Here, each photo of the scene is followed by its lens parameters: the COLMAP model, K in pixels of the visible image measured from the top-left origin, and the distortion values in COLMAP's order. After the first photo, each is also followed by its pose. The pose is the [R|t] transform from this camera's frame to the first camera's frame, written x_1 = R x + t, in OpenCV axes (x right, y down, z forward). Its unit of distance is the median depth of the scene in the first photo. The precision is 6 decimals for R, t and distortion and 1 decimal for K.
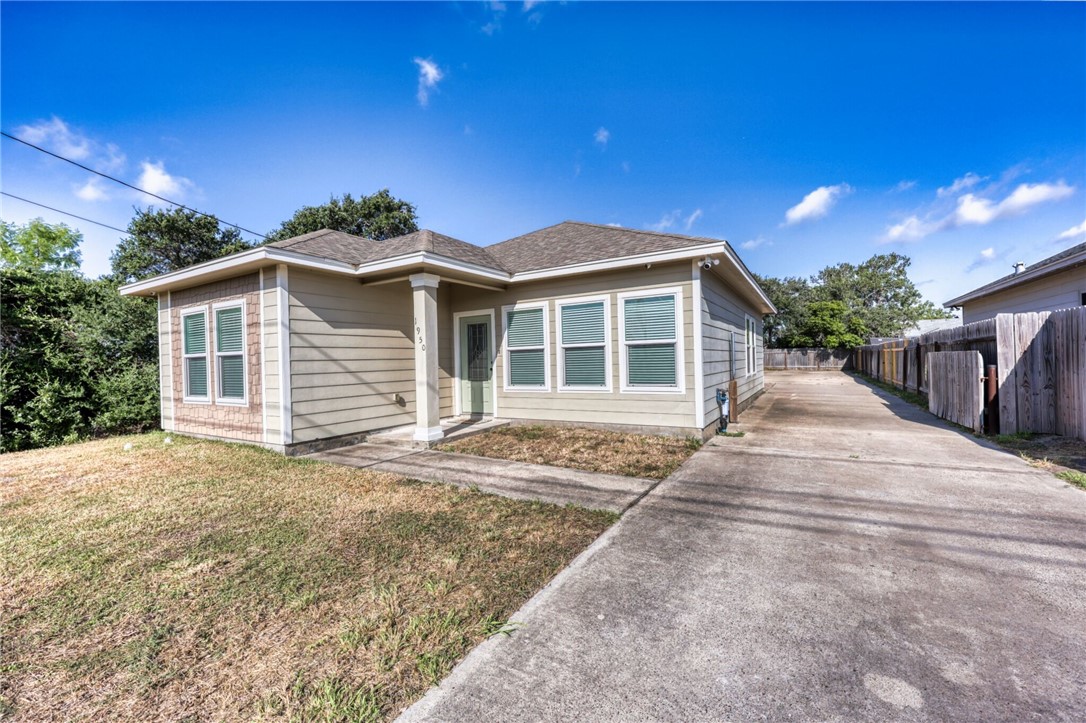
lens RADIAL K [[438.3, 0, 543.4], [0, 438.3, 360.4], [0, 0, 1]] dist [0.002665, 0.000701]
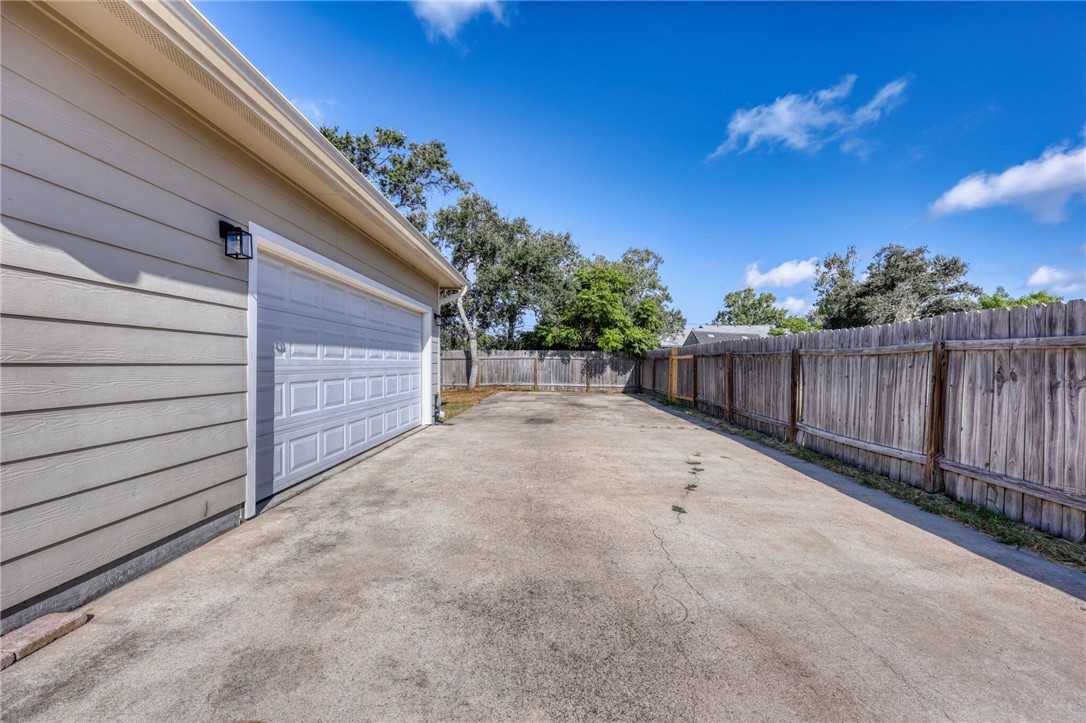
lens RADIAL K [[438.3, 0, 544.4], [0, 438.3, 361.7], [0, 0, 1]] dist [0.002665, 0.000701]
pose [[0.860724, 0.033405, 0.507975, 0.305614], [-0.027803, 0.999440, -0.018615, -0.003855], [-0.508313, 0.001899, 0.861170, 0.563310]]
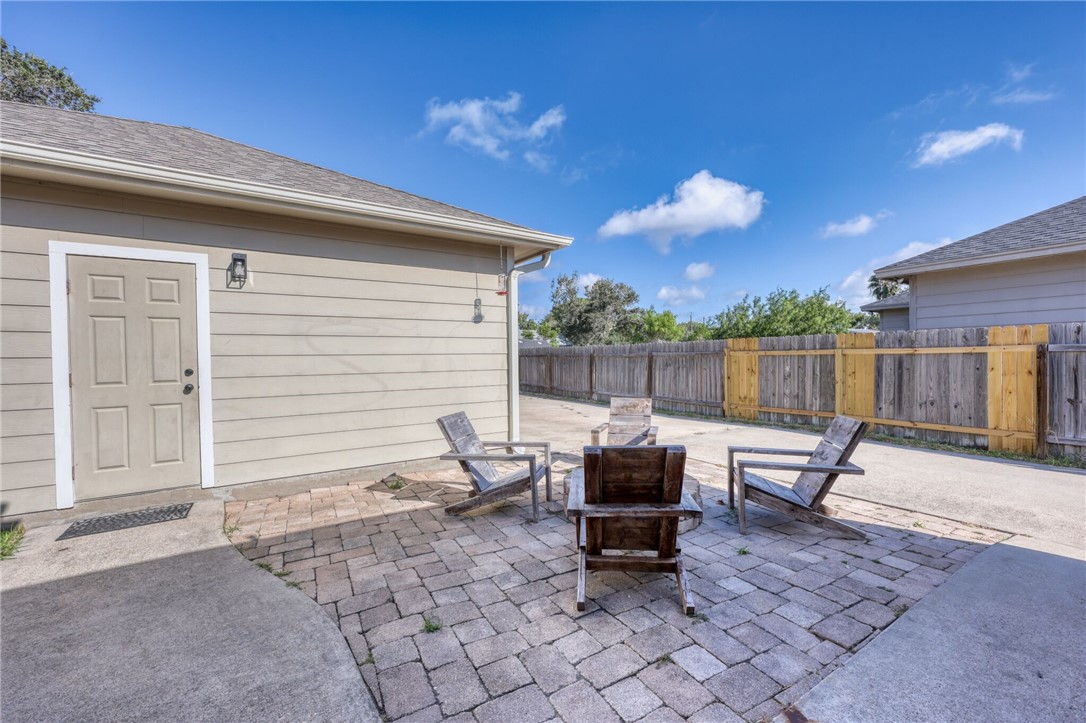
lens RADIAL K [[438.3, 0, 553.1], [0, 438.3, 363.7], [0, 0, 1]] dist [0.002665, 0.000701]
pose [[0.432648, 0.010456, 0.901502, 0.116458], [-0.002766, 0.999943, -0.010270, -0.002742], [-0.901559, 0.001950, 0.432653, 0.532962]]
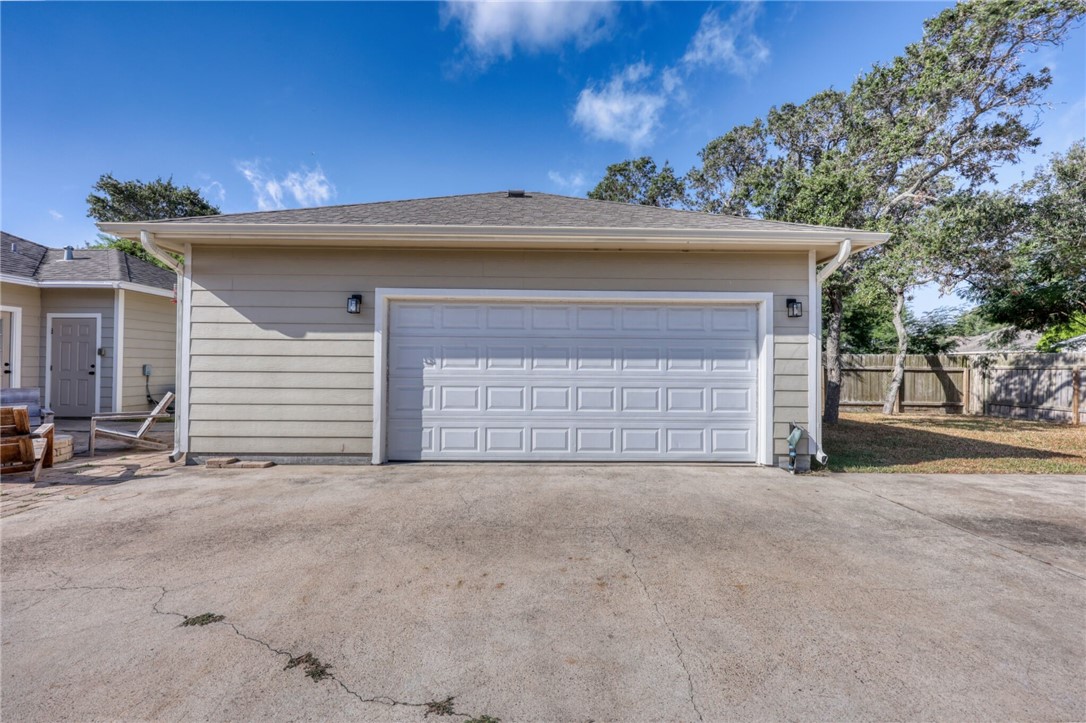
lens RADIAL K [[438.3, 0, 545.9], [0, 438.3, 358.5], [0, 0, 1]] dist [0.002665, 0.000701]
pose [[0.532241, 0.016946, -0.846423, 0.467763], [-0.024059, 0.999699, 0.004886, -0.010688], [0.846251, 0.017764, 0.532488, 0.645012]]
